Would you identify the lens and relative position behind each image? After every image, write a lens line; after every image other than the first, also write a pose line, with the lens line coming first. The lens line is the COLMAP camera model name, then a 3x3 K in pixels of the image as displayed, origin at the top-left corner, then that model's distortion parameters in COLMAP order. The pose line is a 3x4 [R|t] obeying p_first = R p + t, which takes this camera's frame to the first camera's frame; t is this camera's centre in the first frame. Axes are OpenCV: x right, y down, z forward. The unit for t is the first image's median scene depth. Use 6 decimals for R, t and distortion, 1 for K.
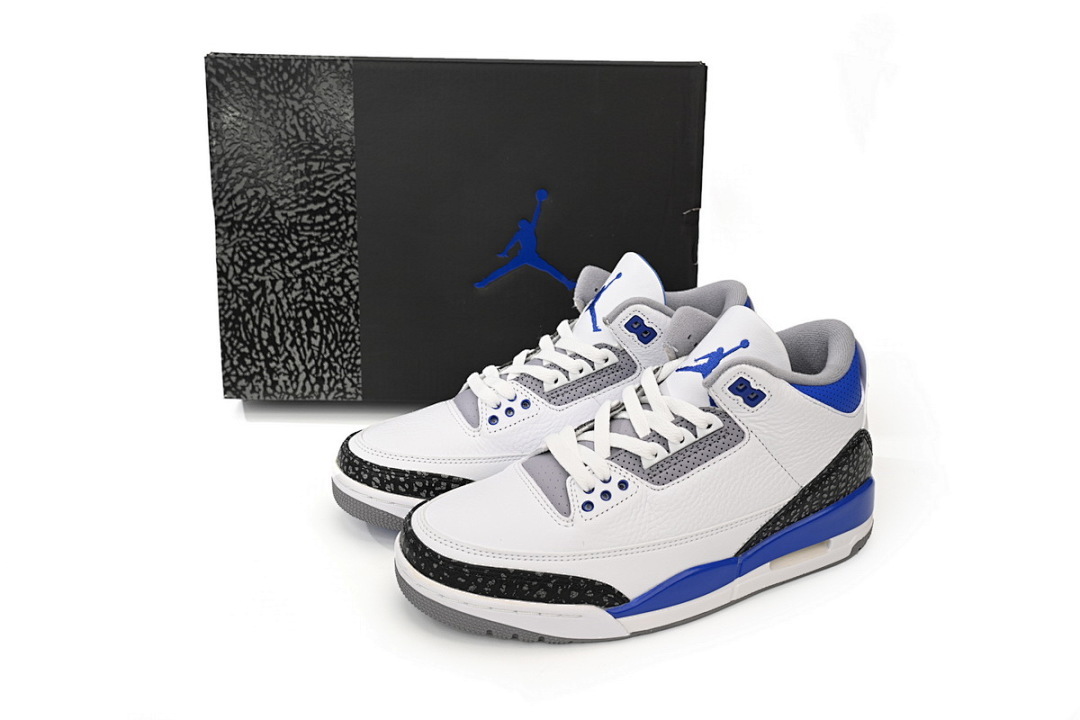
lens RADIAL K [[950.2, 0, 540.9], [0, 950.2, 361.6], [0, 0, 1]] dist [-0.018742, -0.004892]
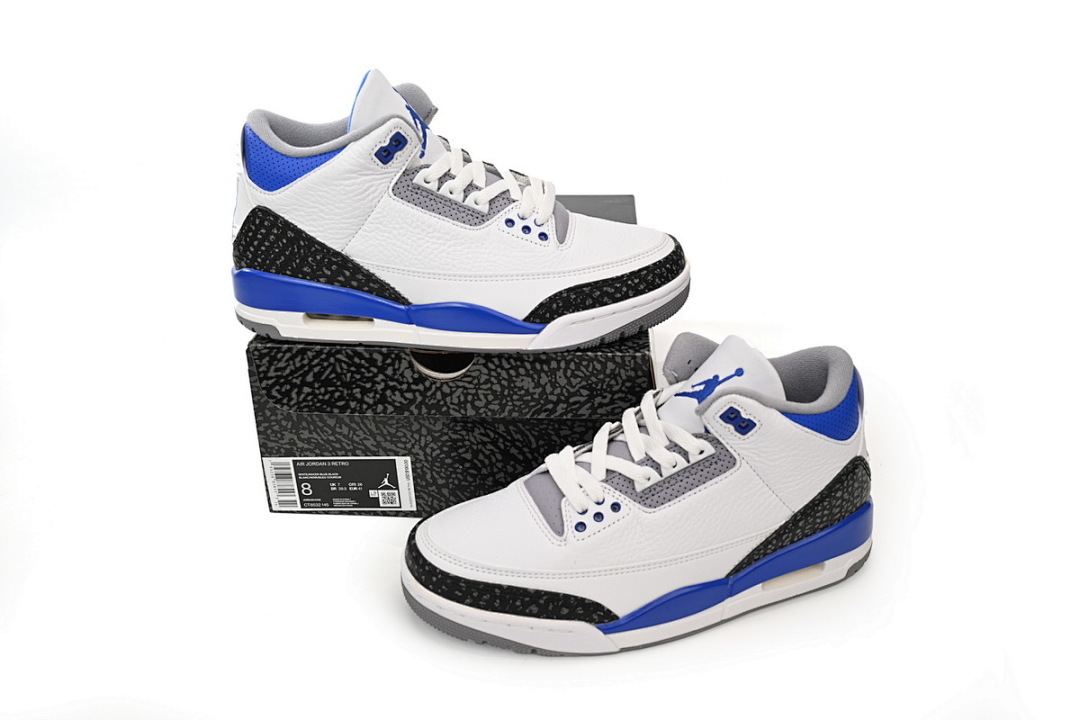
lens RADIAL K [[950.2, 0, 538.0], [0, 950.2, 359.0], [0, 0, 1]] dist [-0.018742, -0.004892]
pose [[0.997093, 0.017619, -0.074136, 0.074950], [-0.016074, 0.999642, 0.021380, -0.052689], [0.074486, -0.020126, 0.997019, -0.041515]]
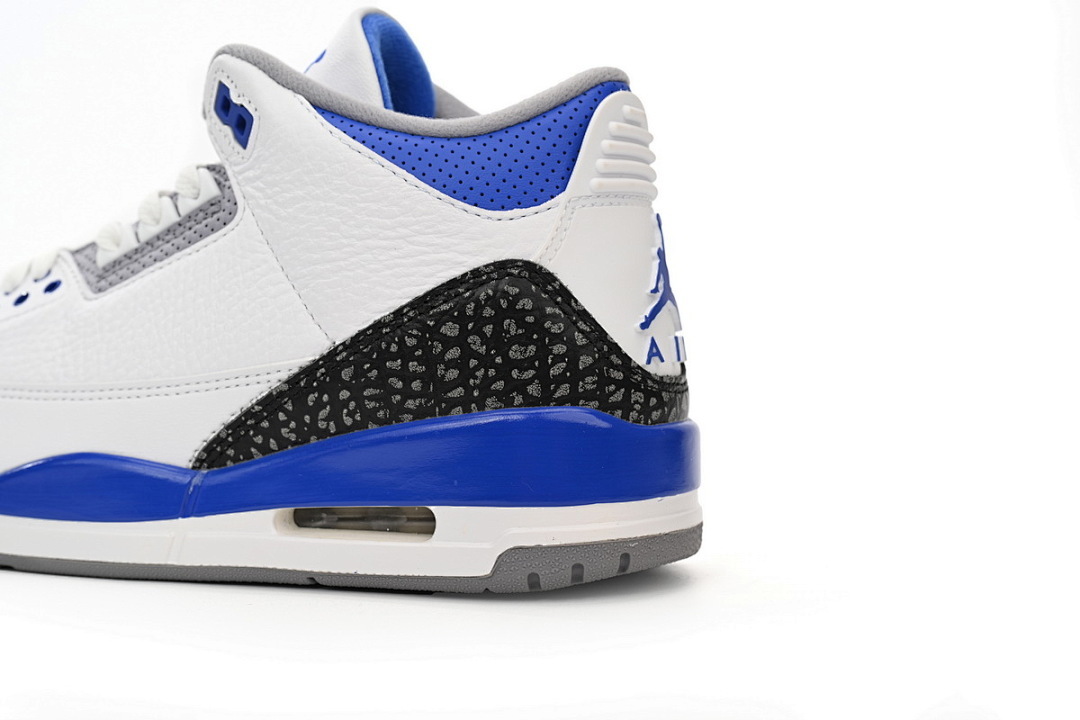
lens RADIAL K [[1732.2, 0, 540.5], [0, 1732.2, 362.4], [0, 0, 1]] dist [-0.028120, 0.000000]
pose [[0.707416, 0.043347, -0.705467, 0.968064], [-0.265093, 0.941527, -0.207974, 0.298272], [0.655201, 0.334138, 0.677542, 0.521801]]
